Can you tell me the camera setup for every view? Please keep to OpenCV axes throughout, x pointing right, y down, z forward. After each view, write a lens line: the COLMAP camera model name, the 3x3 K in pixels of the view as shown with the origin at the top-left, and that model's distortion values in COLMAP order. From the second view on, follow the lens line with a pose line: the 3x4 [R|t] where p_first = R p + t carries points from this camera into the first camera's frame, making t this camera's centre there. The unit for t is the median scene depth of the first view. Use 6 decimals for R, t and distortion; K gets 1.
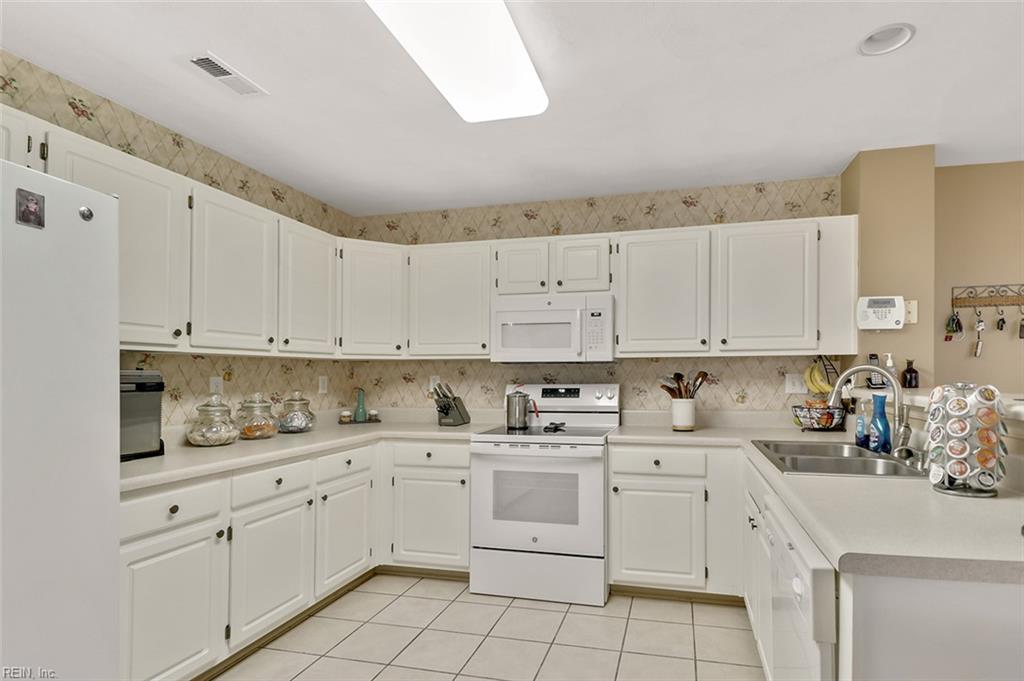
lens RADIAL K [[495.1, 0, 511.8], [0, 495.1, 361.9], [0, 0, 1]] dist [0.003531, -0.000541]
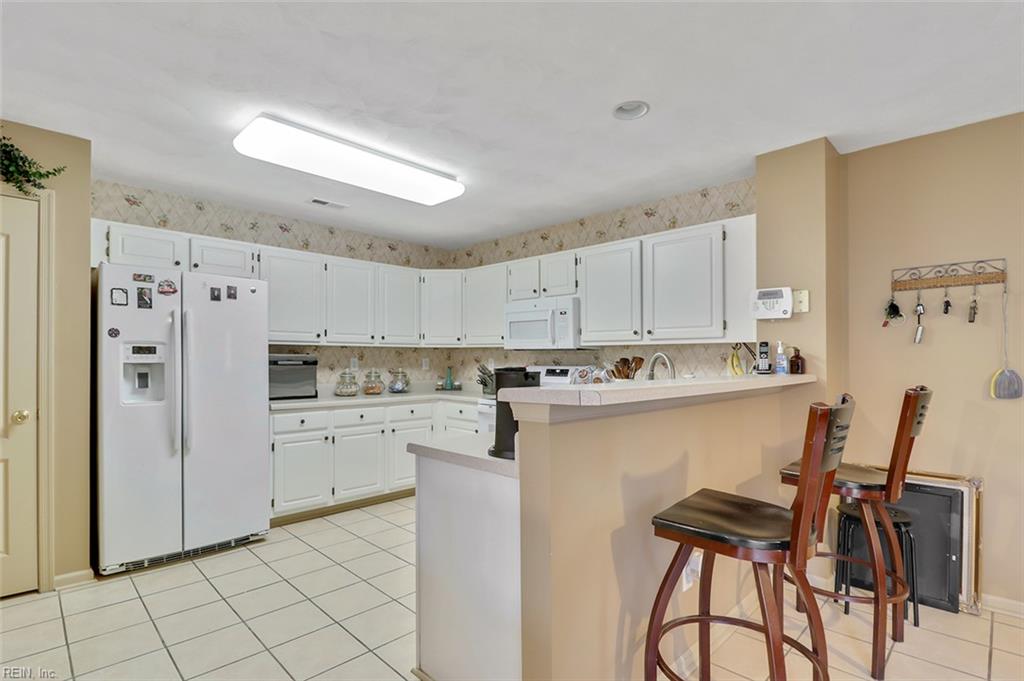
lens RADIAL K [[492.7, 0, 510.0], [0, 492.7, 348.6], [0, 0, 1]] dist [-0.001698, -0.000148]
pose [[0.848074, -0.002089, -0.529873, 0.740057], [0.004722, 0.999982, 0.003616, -0.006633], [0.529857, -0.005569, 0.848069, -0.180704]]
